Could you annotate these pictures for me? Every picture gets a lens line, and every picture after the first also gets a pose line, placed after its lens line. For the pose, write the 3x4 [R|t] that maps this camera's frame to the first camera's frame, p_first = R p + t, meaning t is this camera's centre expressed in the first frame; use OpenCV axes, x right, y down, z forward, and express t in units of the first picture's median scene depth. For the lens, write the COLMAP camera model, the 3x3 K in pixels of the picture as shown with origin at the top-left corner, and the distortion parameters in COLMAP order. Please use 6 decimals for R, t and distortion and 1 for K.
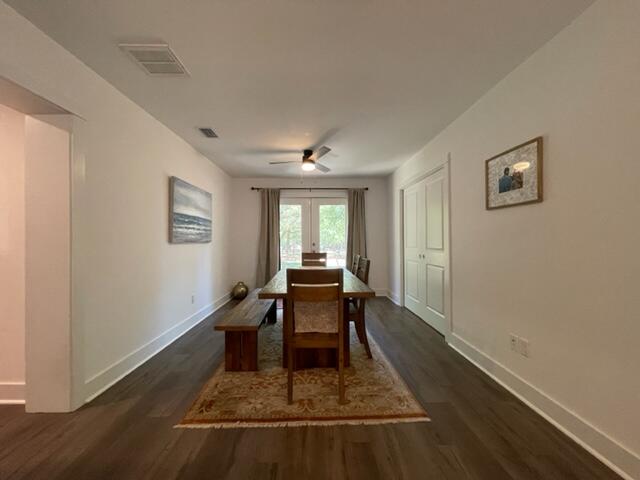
lens RADIAL K [[253.1, 0, 321.1], [0, 253.1, 239.7], [0, 0, 1]] dist [-0.001585, 0.000310]
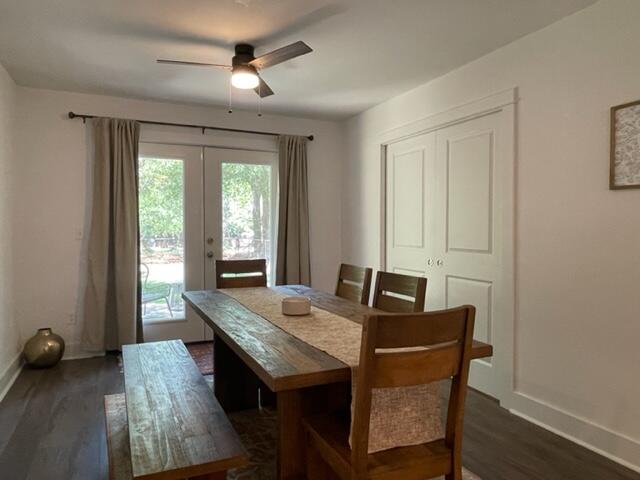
lens RADIAL K [[433.7, 0, 318.1], [0, 433.7, 239.2], [0, 0, 1]] dist [0.005582, -0.004683]
pose [[0.923092, -0.004396, 0.384554, -0.194098], [-0.006812, 0.999591, 0.027779, -0.011449], [-0.384519, -0.028263, 0.922684, 0.151436]]
